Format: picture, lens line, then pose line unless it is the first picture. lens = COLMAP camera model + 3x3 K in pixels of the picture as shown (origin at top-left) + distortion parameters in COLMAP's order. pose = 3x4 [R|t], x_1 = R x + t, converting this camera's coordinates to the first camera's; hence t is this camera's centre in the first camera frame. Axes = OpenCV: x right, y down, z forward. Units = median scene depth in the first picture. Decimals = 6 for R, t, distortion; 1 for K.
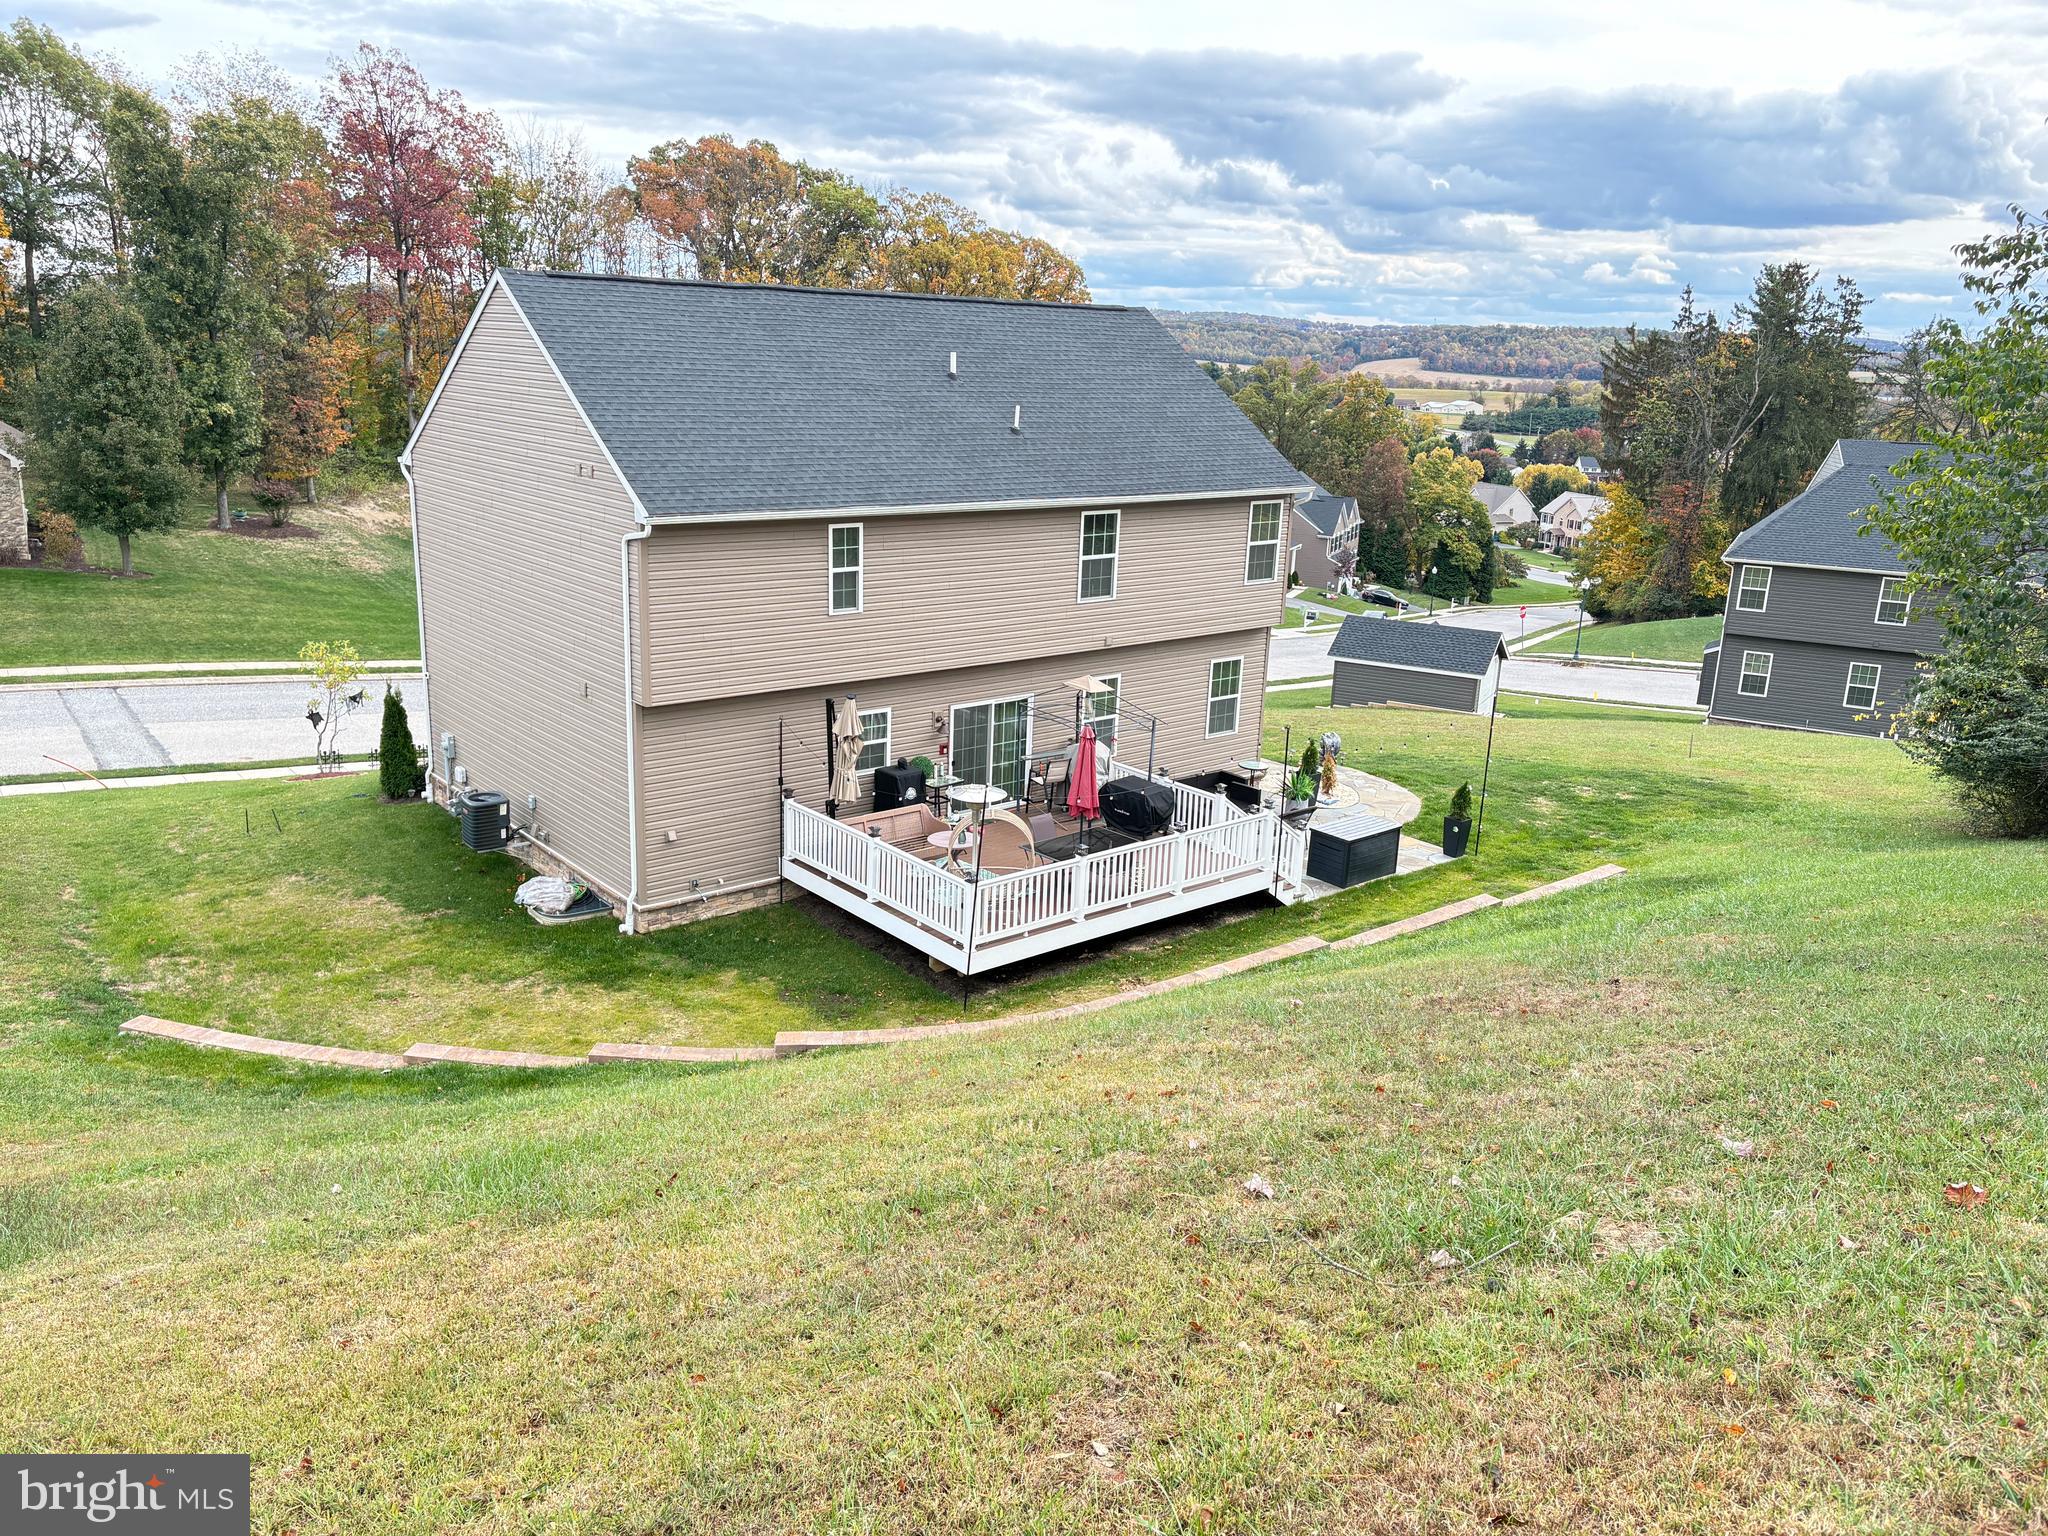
lens RADIAL K [[1538.1, 0, 1039.2], [0, 1538.1, 765.1], [0, 0, 1]] dist [0.019697, -0.035658]
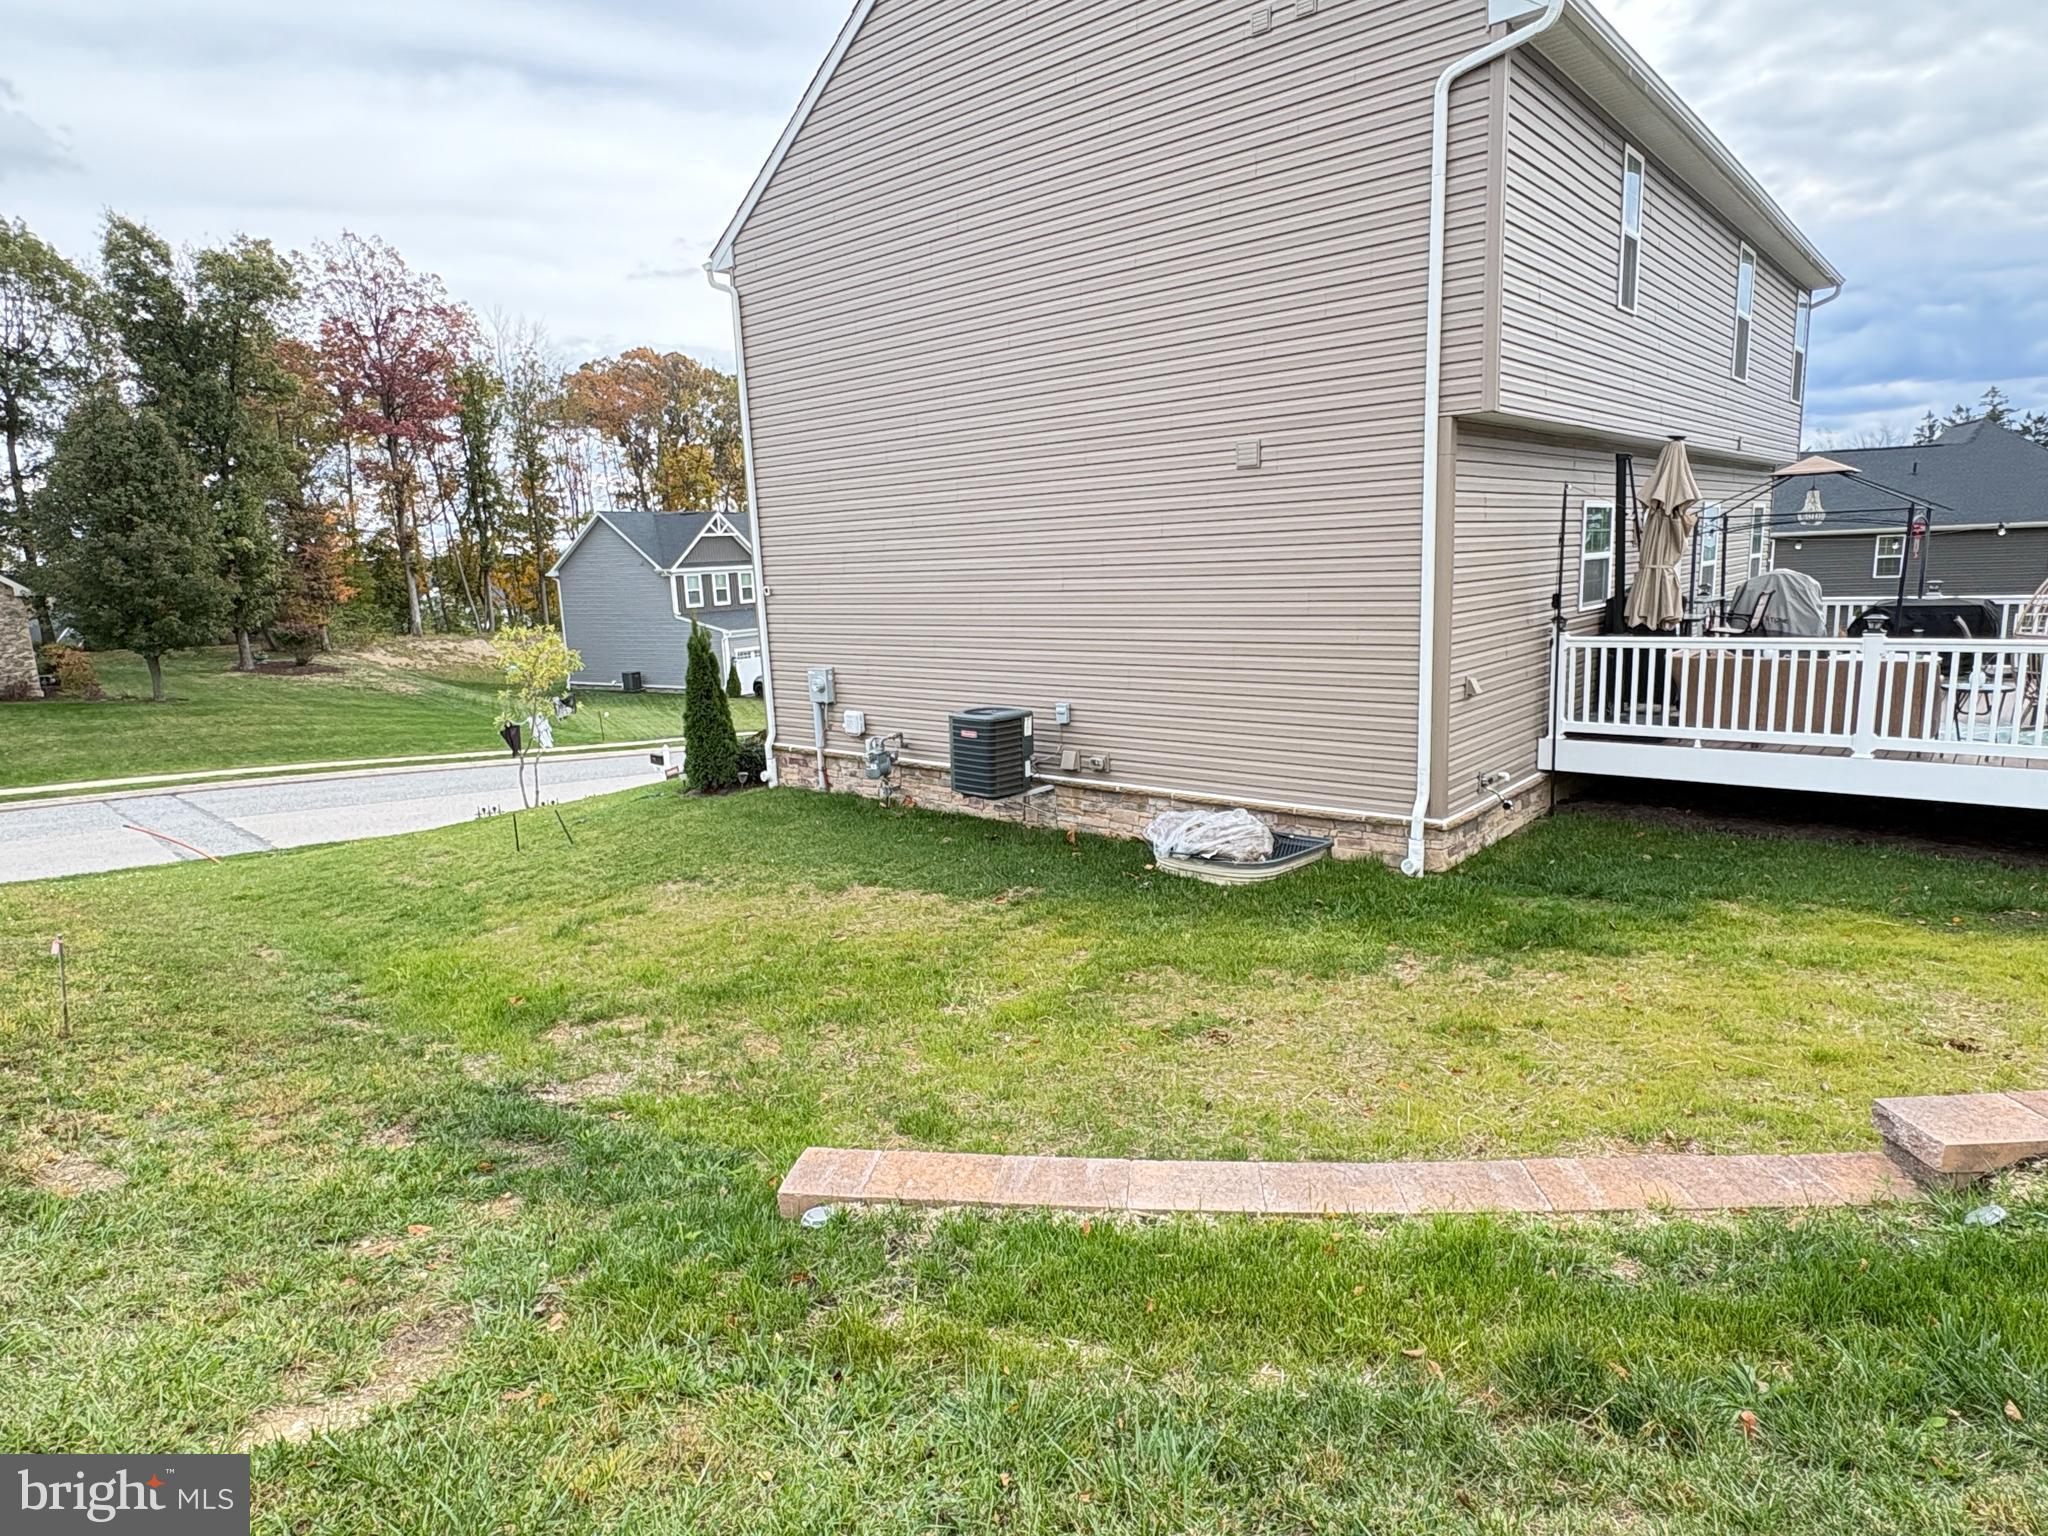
lens RADIAL K [[1176.0, 0, 1014.3], [0, 1176.0, 769.3], [0, 0, 1]] dist [0.003672, -0.000751]
pose [[0.985874, -0.107366, 0.128548, -0.189808], [0.117731, 0.990139, -0.075926, 0.036338], [-0.119128, 0.089988, 0.988793, 0.252559]]
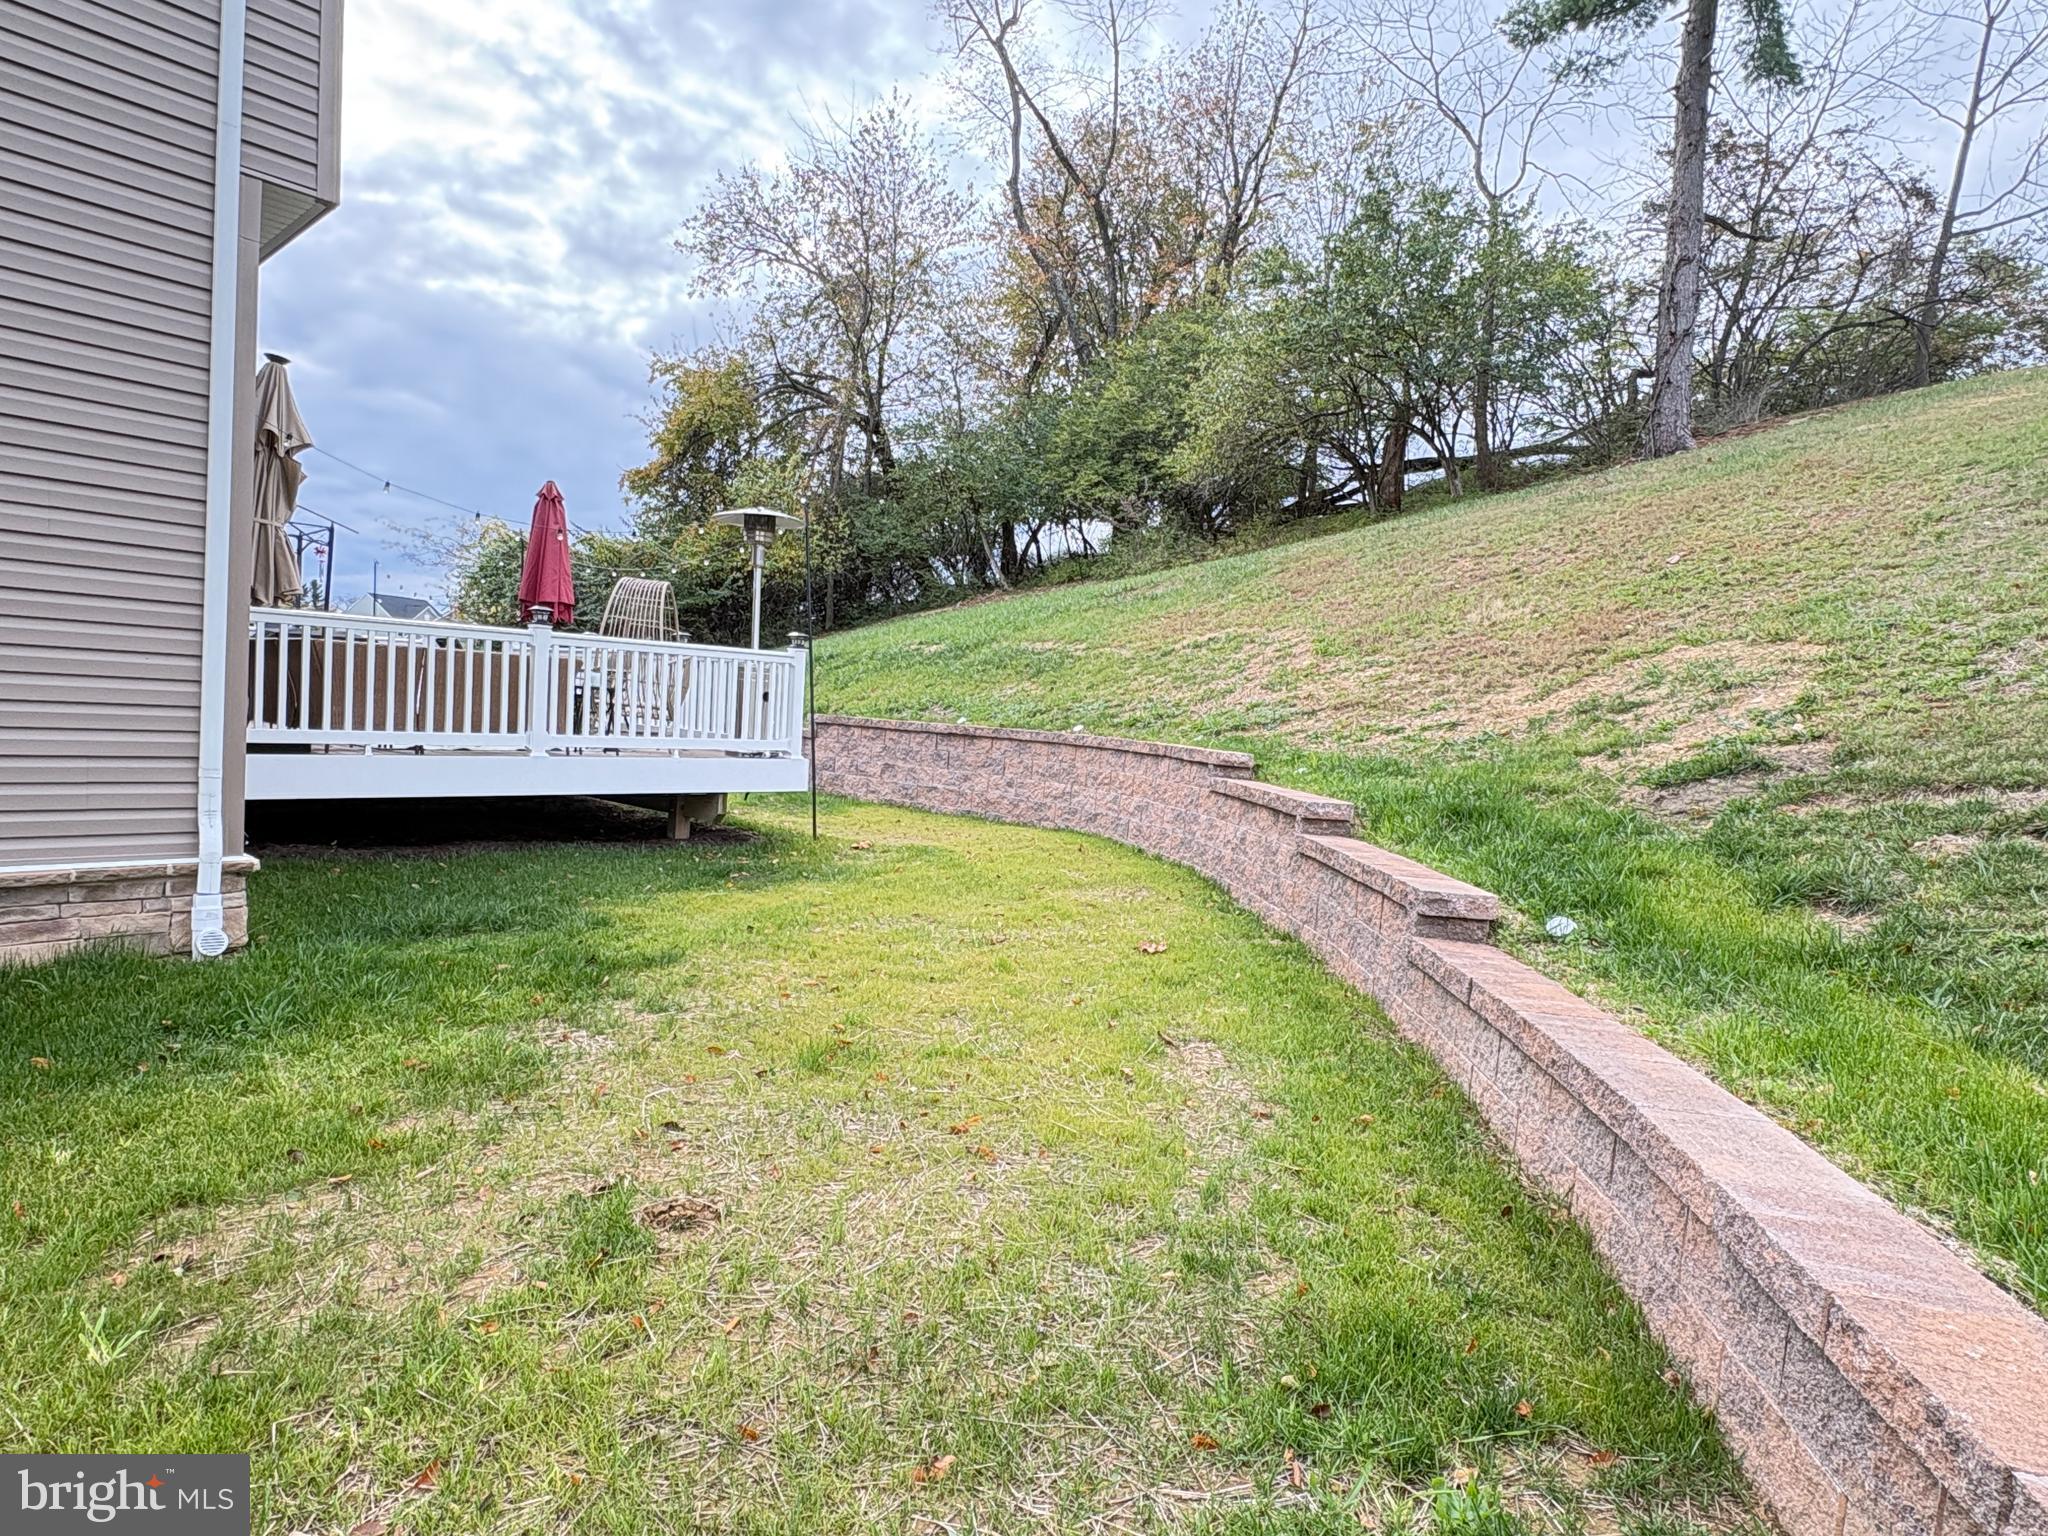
lens RADIAL K [[1176.0, 0, 1011.4], [0, 1176.0, 752.5], [0, 0, 1]] dist [0.003672, -0.000751]
pose [[-0.107984, -0.077017, 0.991165, -0.213188], [0.205935, 0.973637, 0.098091, 0.033081], [-0.972589, 0.214708, -0.089277, 0.361064]]
